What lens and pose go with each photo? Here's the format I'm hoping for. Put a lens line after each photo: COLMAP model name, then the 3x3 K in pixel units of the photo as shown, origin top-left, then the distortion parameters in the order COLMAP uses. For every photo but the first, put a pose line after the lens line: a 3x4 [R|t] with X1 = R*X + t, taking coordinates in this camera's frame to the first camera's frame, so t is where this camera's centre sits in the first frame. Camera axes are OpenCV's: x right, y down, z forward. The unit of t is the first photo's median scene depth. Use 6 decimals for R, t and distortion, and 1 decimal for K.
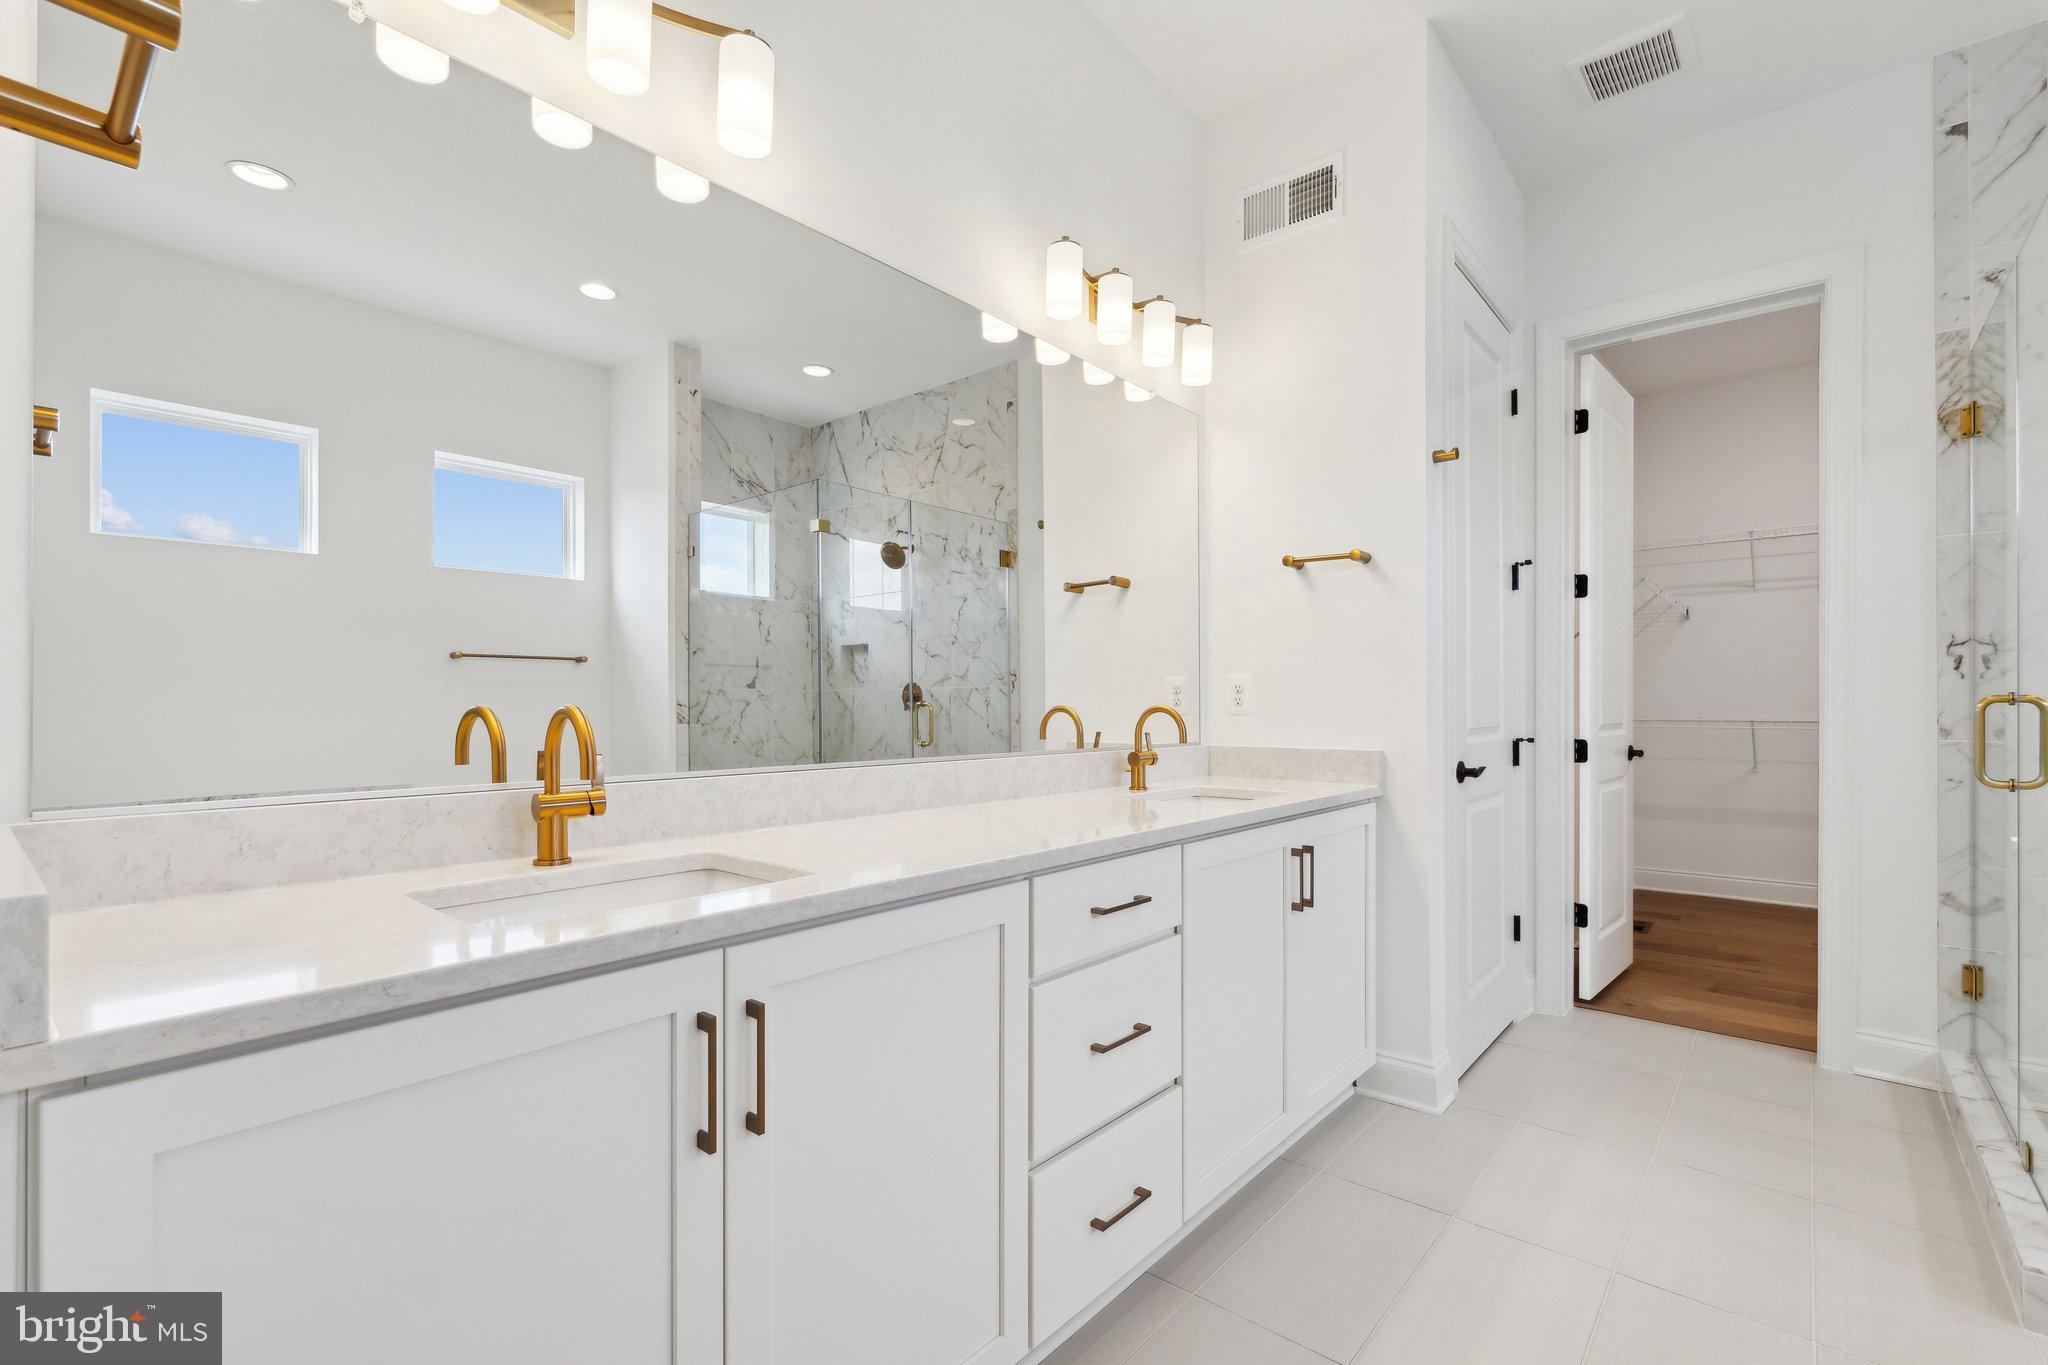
lens RADIAL K [[912.0, 0, 1030.1], [0, 912.0, 701.2], [0, 0, 1]] dist [-0.002706, -0.000011]
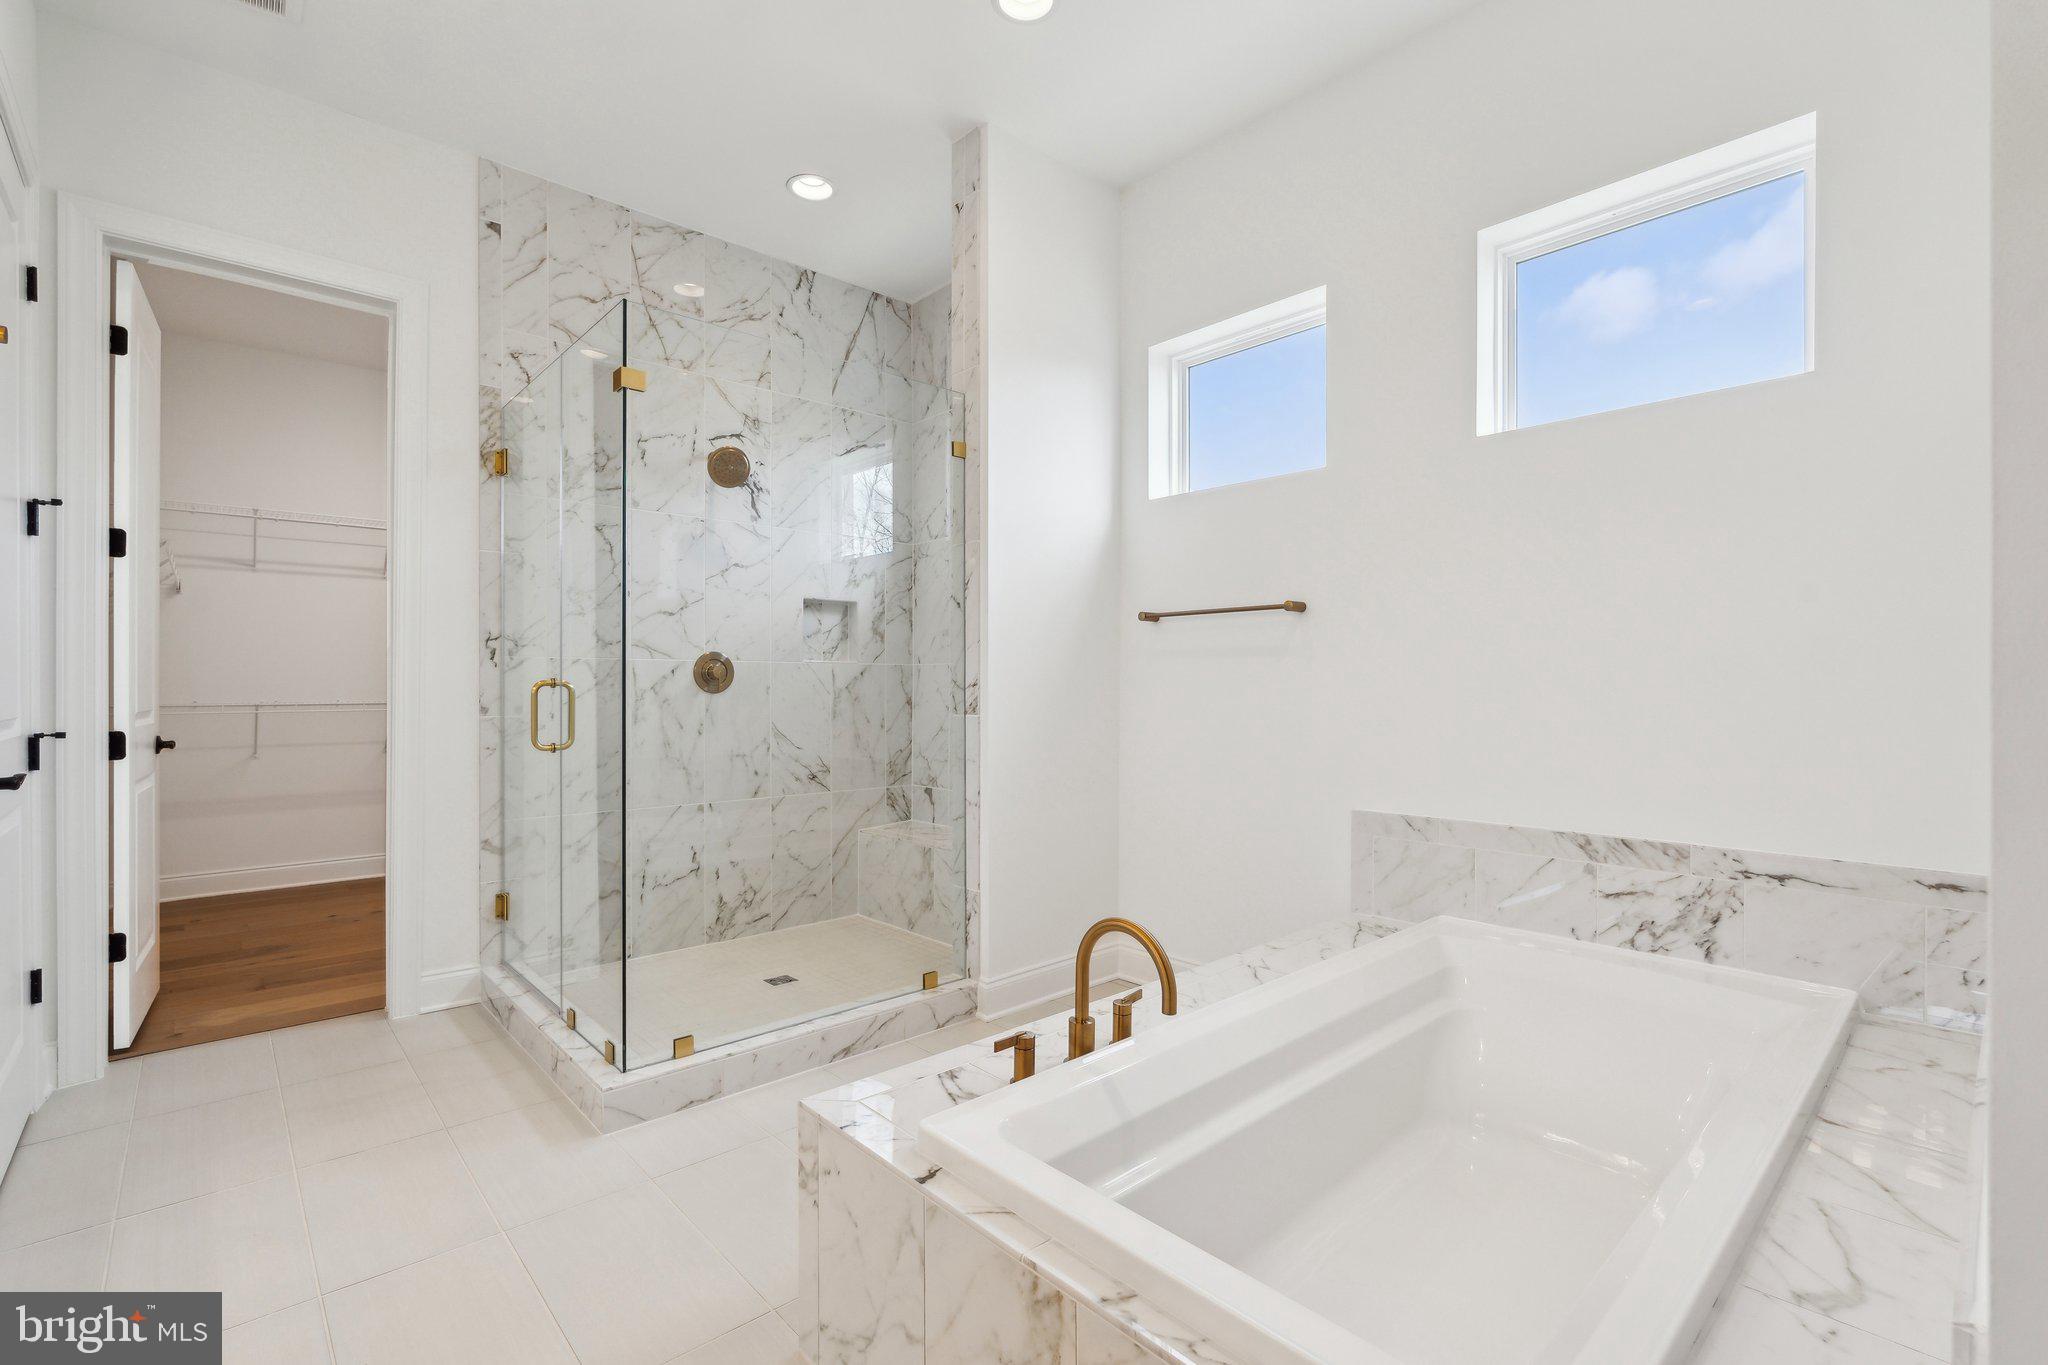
lens RADIAL K [[922.1, 0, 1031.0], [0, 922.1, 687.4], [0, 0, 1]] dist [0.000446, -0.000061]
pose [[0.116553, -0.001667, 0.993183, -0.144604], [-0.001462, 0.999997, 0.001850, 0.000092], [-0.993183, -0.001667, 0.116550, 0.112436]]
